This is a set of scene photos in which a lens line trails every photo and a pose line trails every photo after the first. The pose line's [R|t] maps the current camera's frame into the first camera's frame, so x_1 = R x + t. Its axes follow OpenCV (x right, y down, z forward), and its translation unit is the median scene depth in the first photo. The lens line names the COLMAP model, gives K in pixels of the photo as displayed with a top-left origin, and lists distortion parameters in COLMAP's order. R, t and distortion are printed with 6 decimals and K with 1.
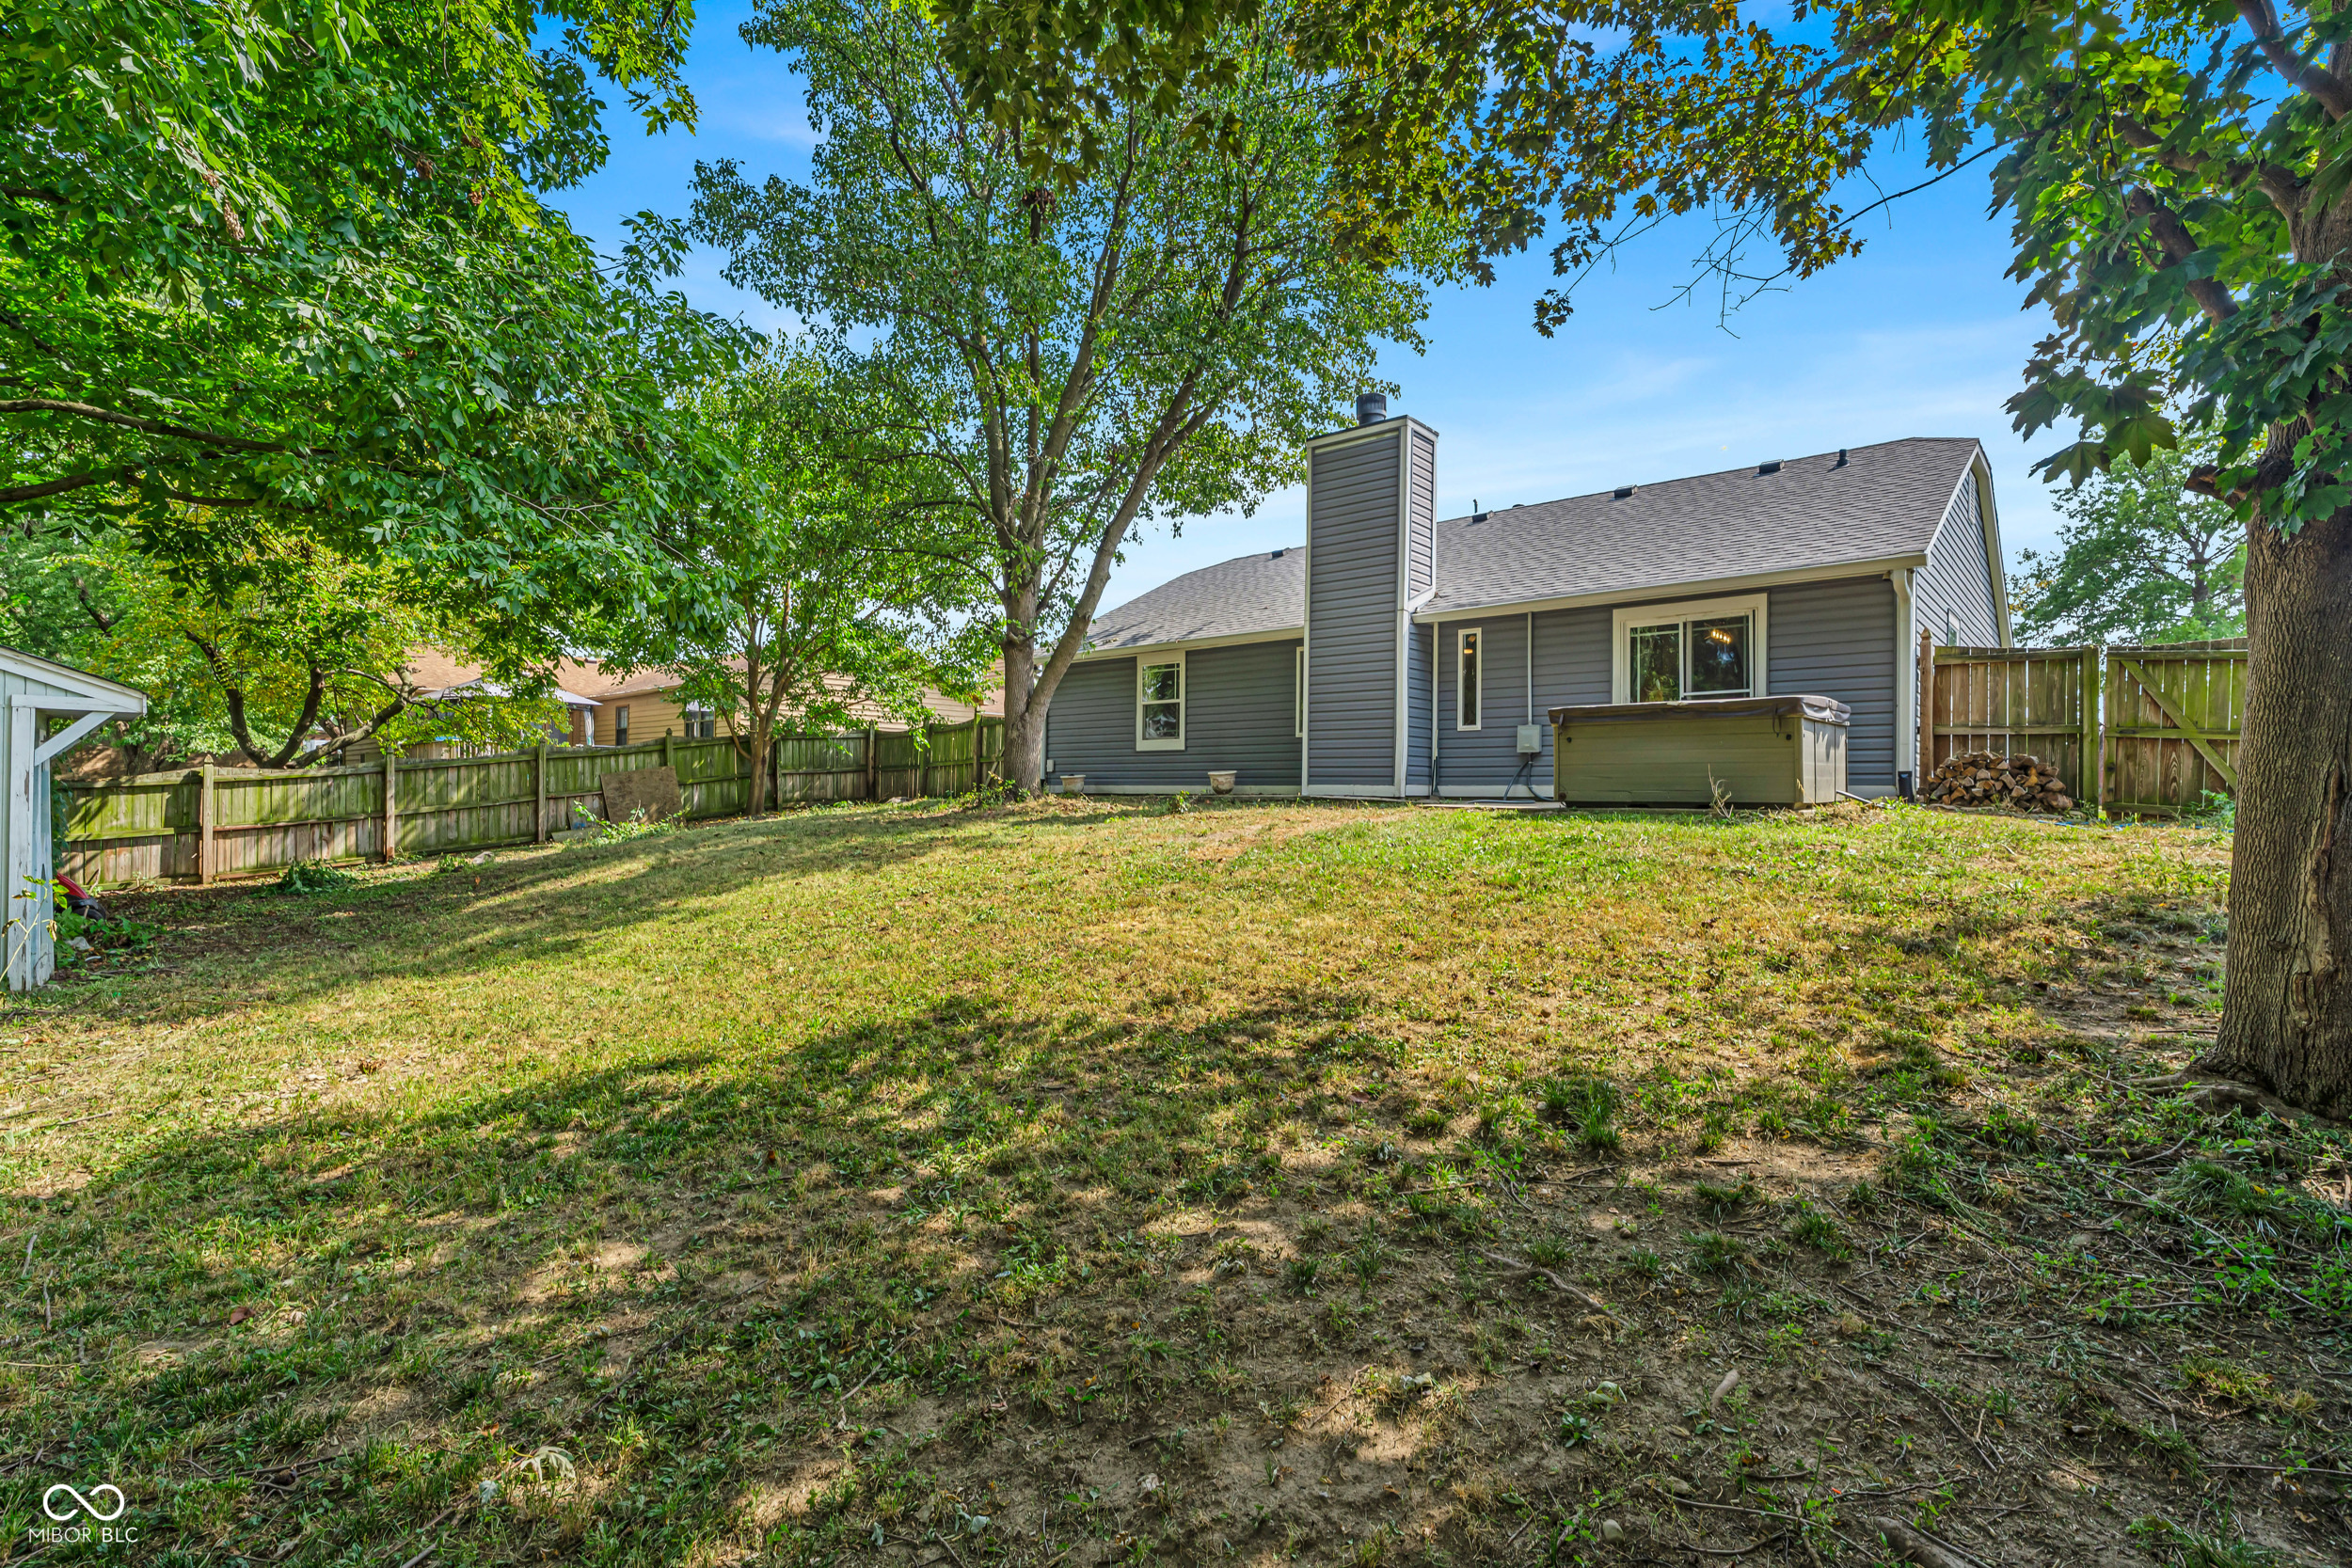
lens RADIAL K [[1098.1, 0, 1167.3], [0, 1098.1, 785.5], [0, 0, 1]] dist [-0.001714, -0.000470]
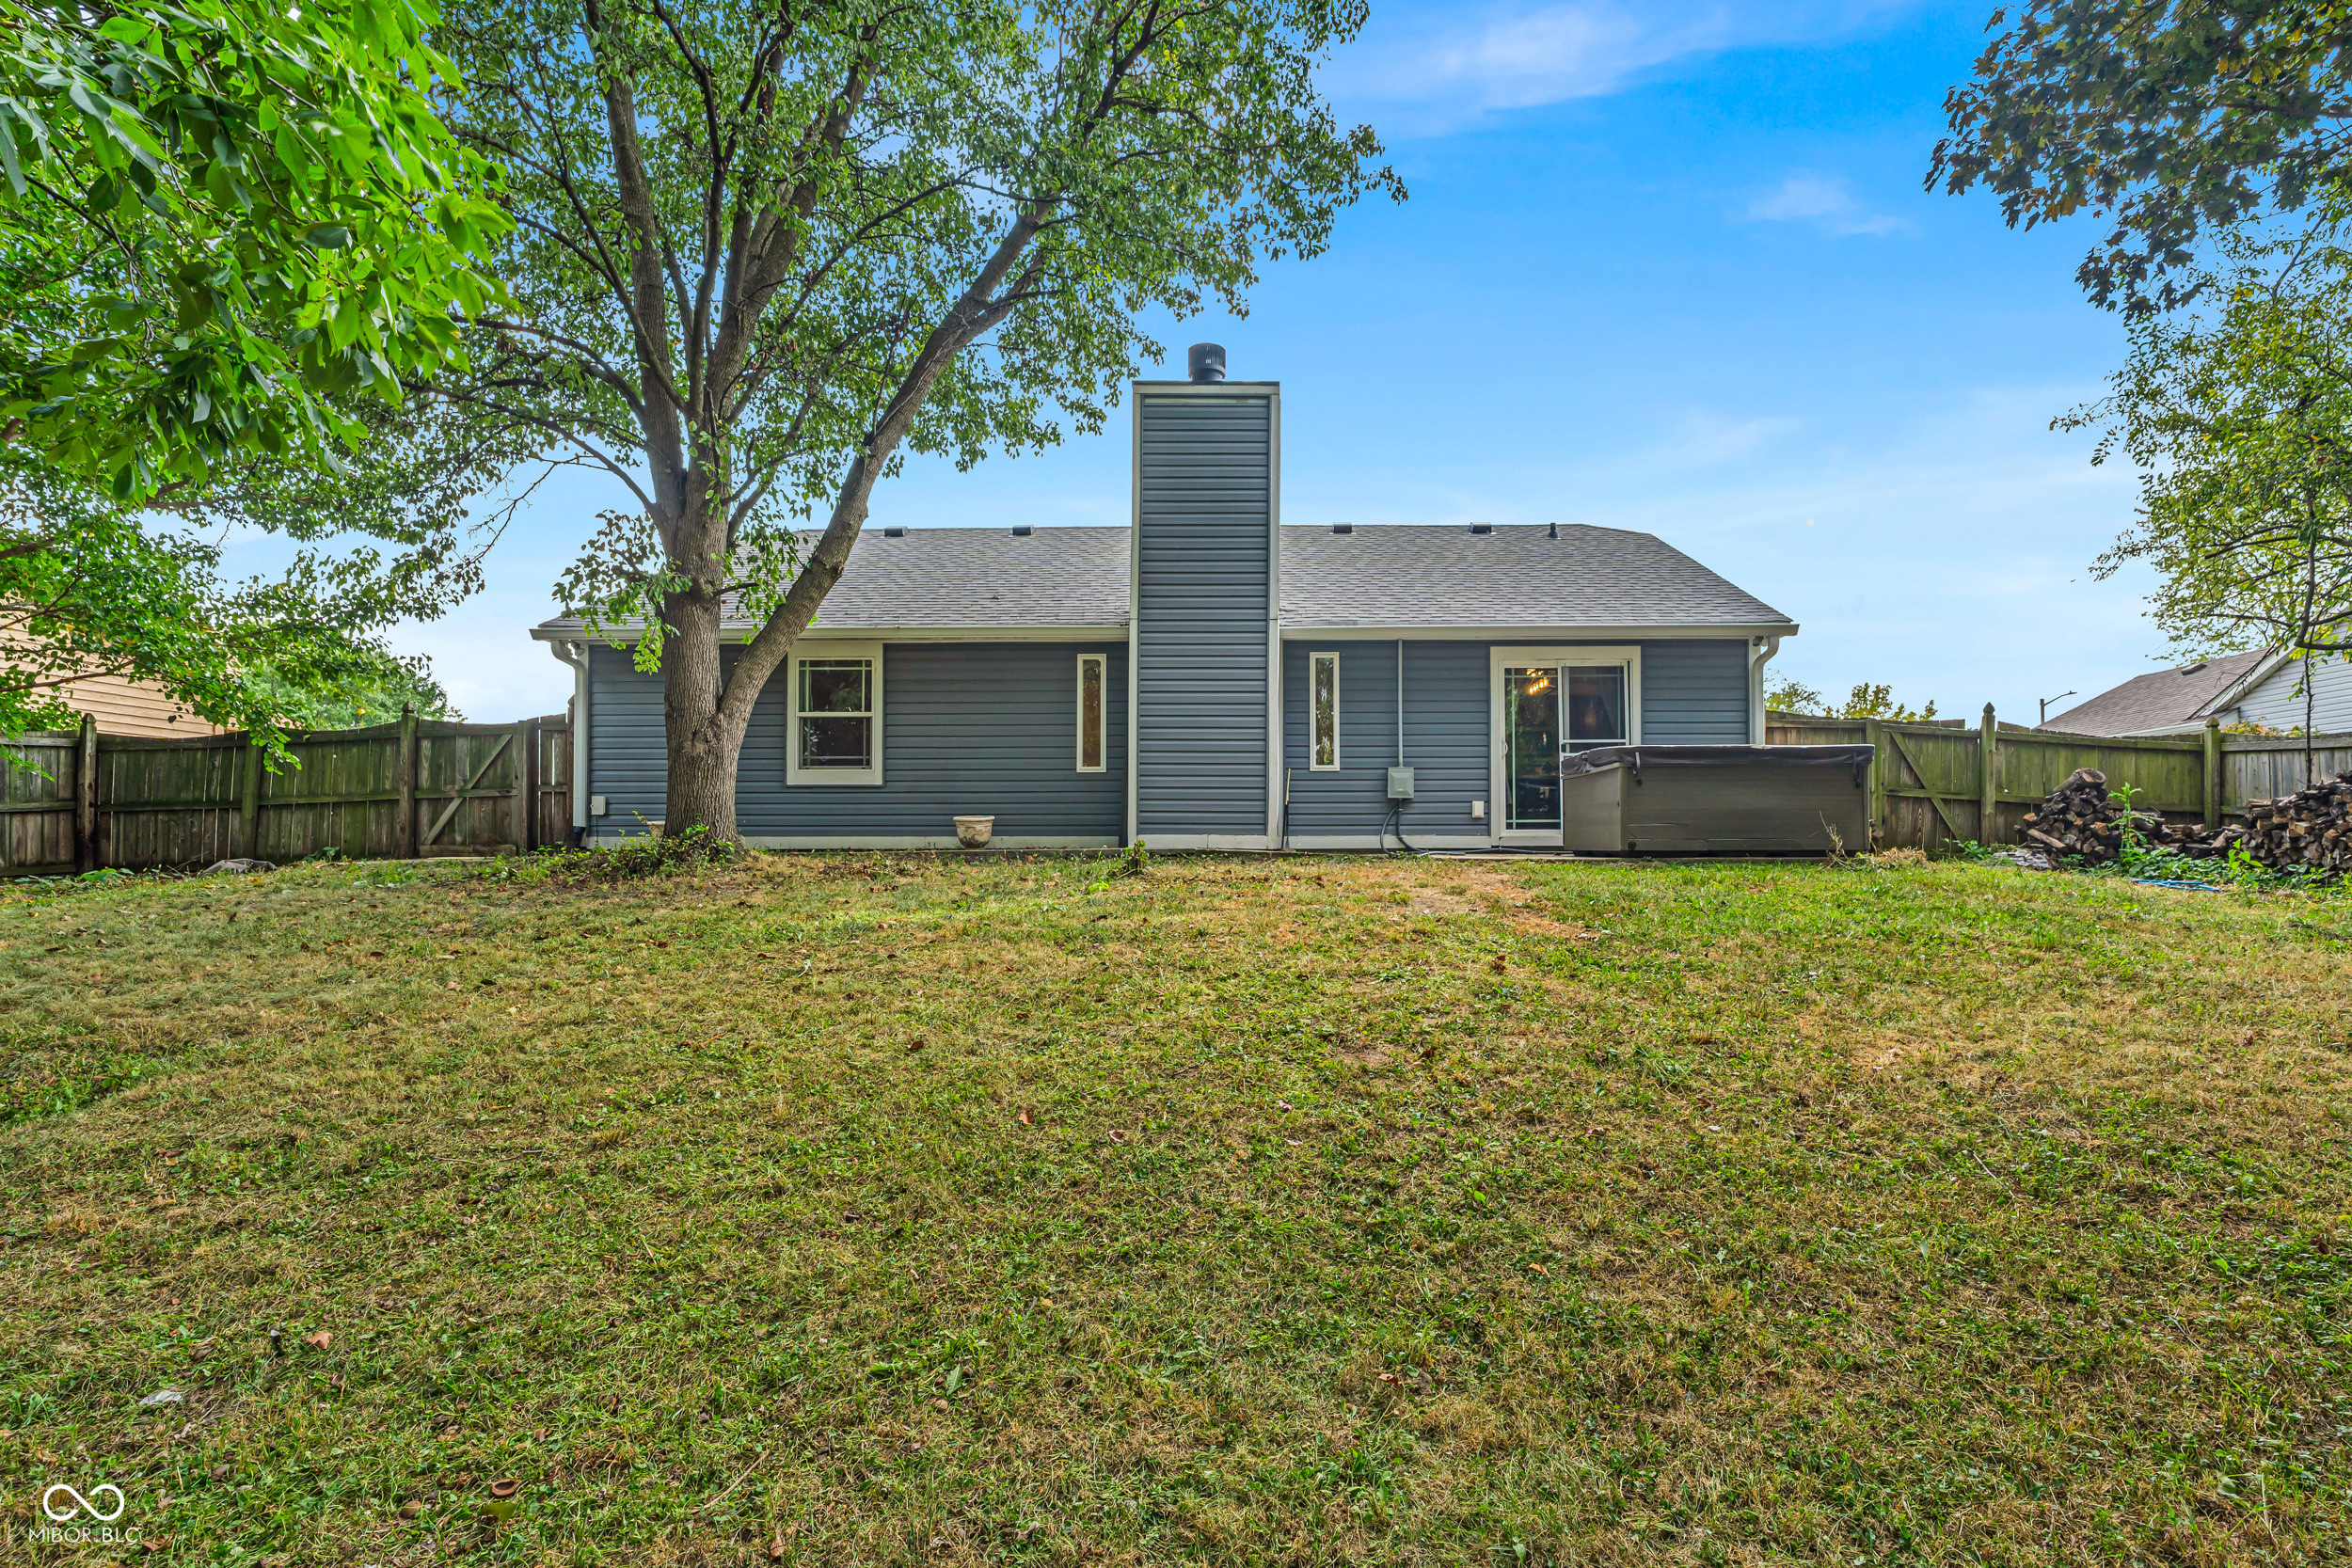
lens RADIAL K [[1098.1, 0, 1196.6], [0, 1098.1, 856.8], [0, 0, 1]] dist [-0.001714, -0.000470]
pose [[0.750503, -0.011175, 0.660773, -0.367372], [0.002260, 0.999895, 0.014343, 0.004164], [-0.660864, -0.009272, 0.750449, 0.420839]]
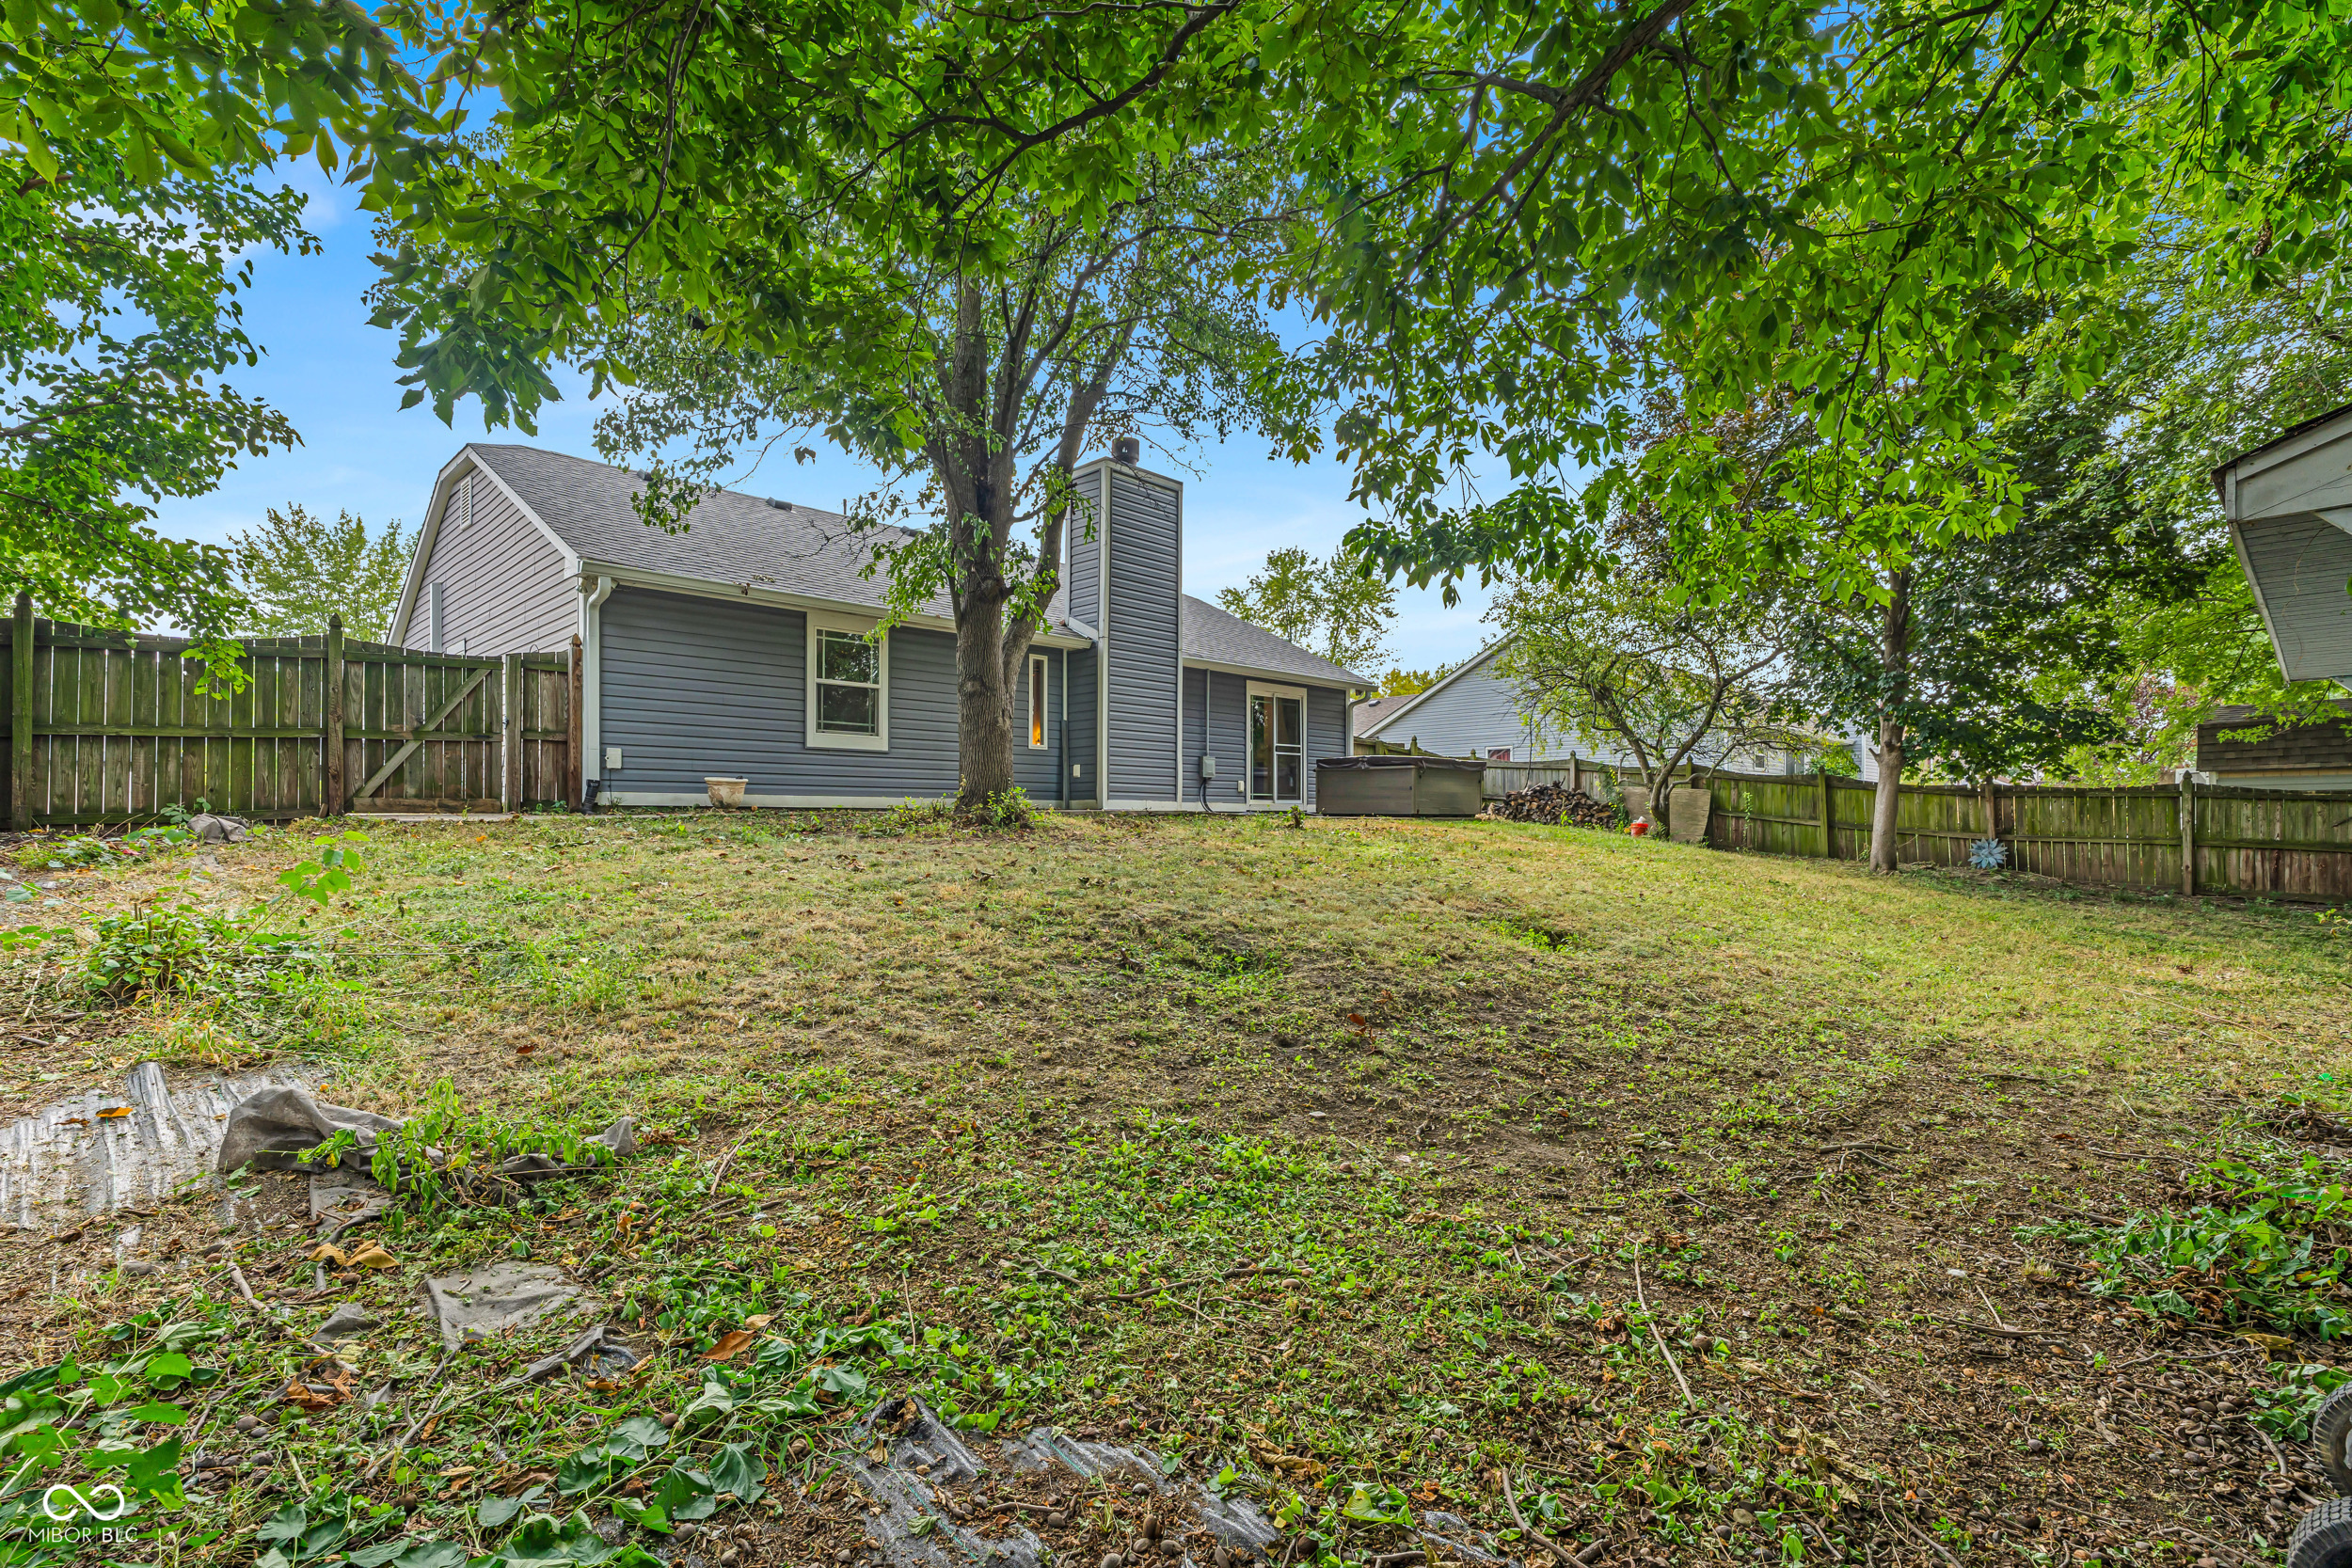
lens RADIAL K [[1098.1, 0, 1183.3], [0, 1098.1, 798.2], [0, 0, 1]] dist [-0.001714, -0.000470]
pose [[0.033517, 0.004966, 0.999426, -0.938293], [-0.016042, 0.999862, -0.004430, 0.001380], [-0.999309, -0.015884, 0.033592, 0.941107]]
